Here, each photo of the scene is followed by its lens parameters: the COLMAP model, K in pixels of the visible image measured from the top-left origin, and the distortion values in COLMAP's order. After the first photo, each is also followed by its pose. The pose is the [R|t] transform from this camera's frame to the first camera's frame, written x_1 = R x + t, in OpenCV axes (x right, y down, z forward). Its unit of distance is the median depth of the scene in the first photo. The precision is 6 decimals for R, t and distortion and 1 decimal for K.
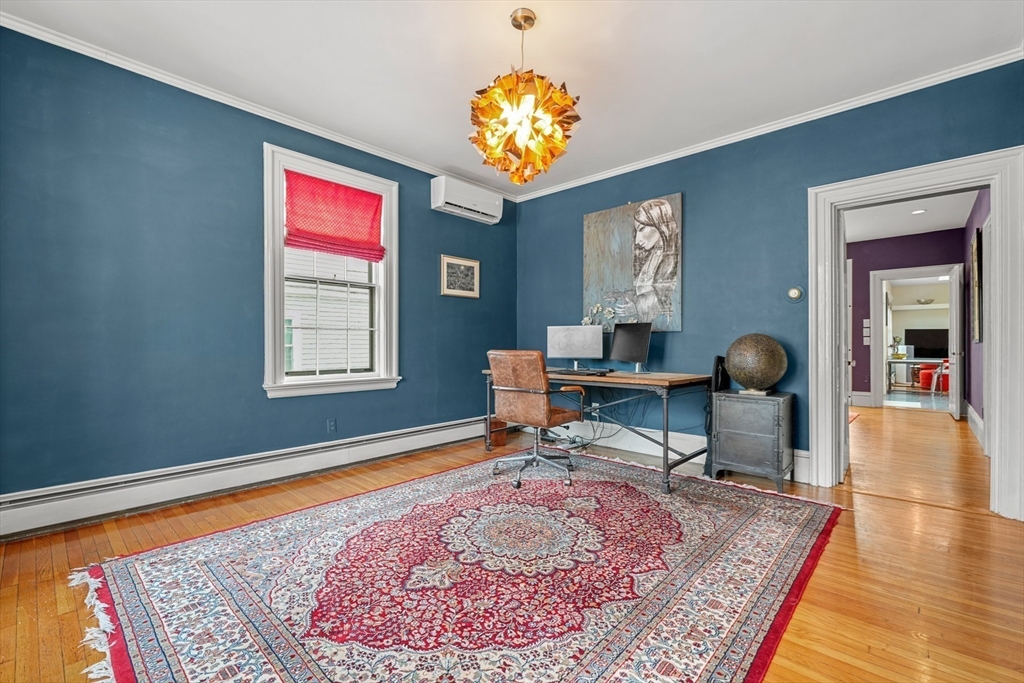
lens RADIAL K [[438.2, 0, 513.2], [0, 438.2, 339.6], [0, 0, 1]] dist [0.001257, 0.000402]
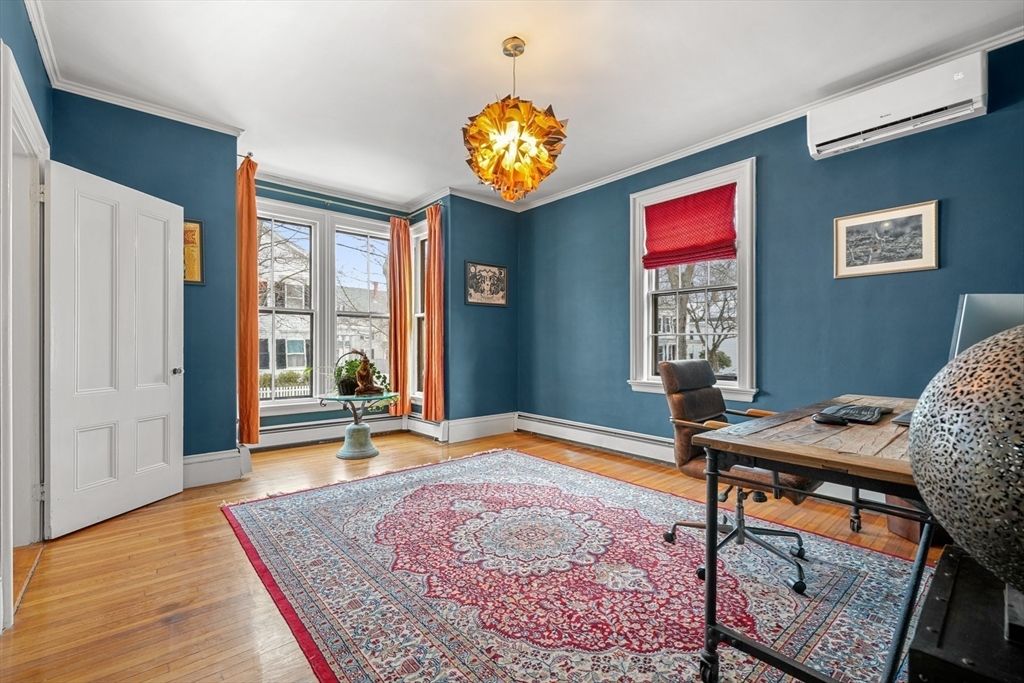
lens RADIAL K [[438.2, 0, 514.5], [0, 438.2, 344.8], [0, 0, 1]] dist [0.001257, 0.000402]
pose [[-0.102041, -0.000412, -0.994780, 0.918427], [0.008186, 0.999966, -0.001254, -0.004137], [0.994747, -0.008271, -0.102034, 0.939927]]
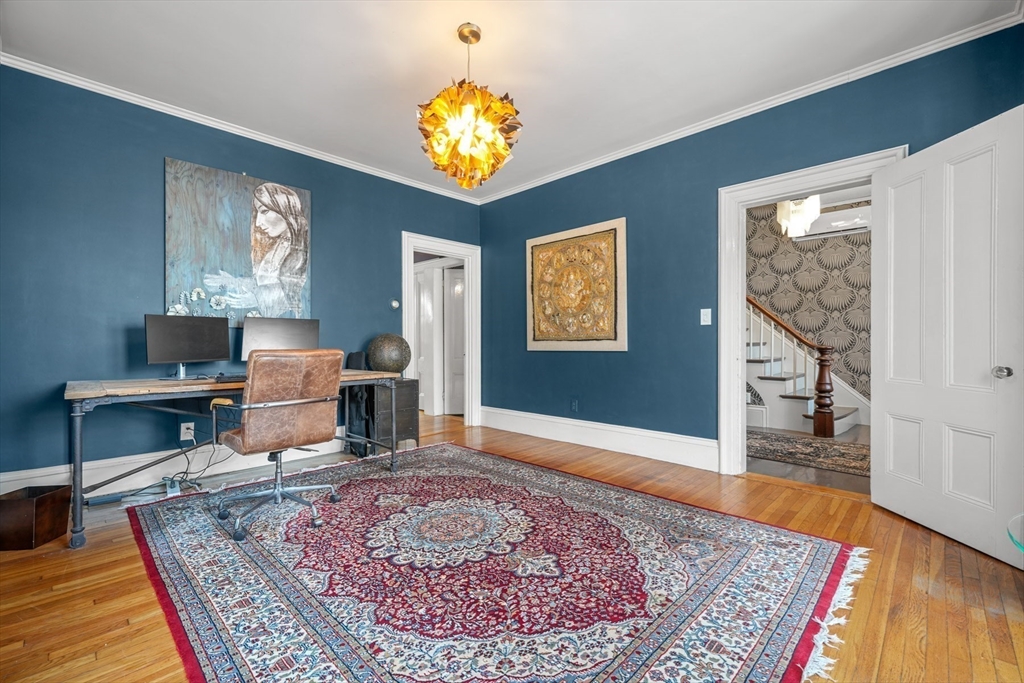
lens RADIAL K [[438.2, 0, 504.9], [0, 438.2, 339.3], [0, 0, 1]] dist [0.001257, 0.000402]
pose [[0.044214, 0.005535, 0.999007, -0.872343], [-0.005397, 0.999971, -0.005302, 0.010493], [-0.999008, -0.005157, 0.044242, 0.734918]]
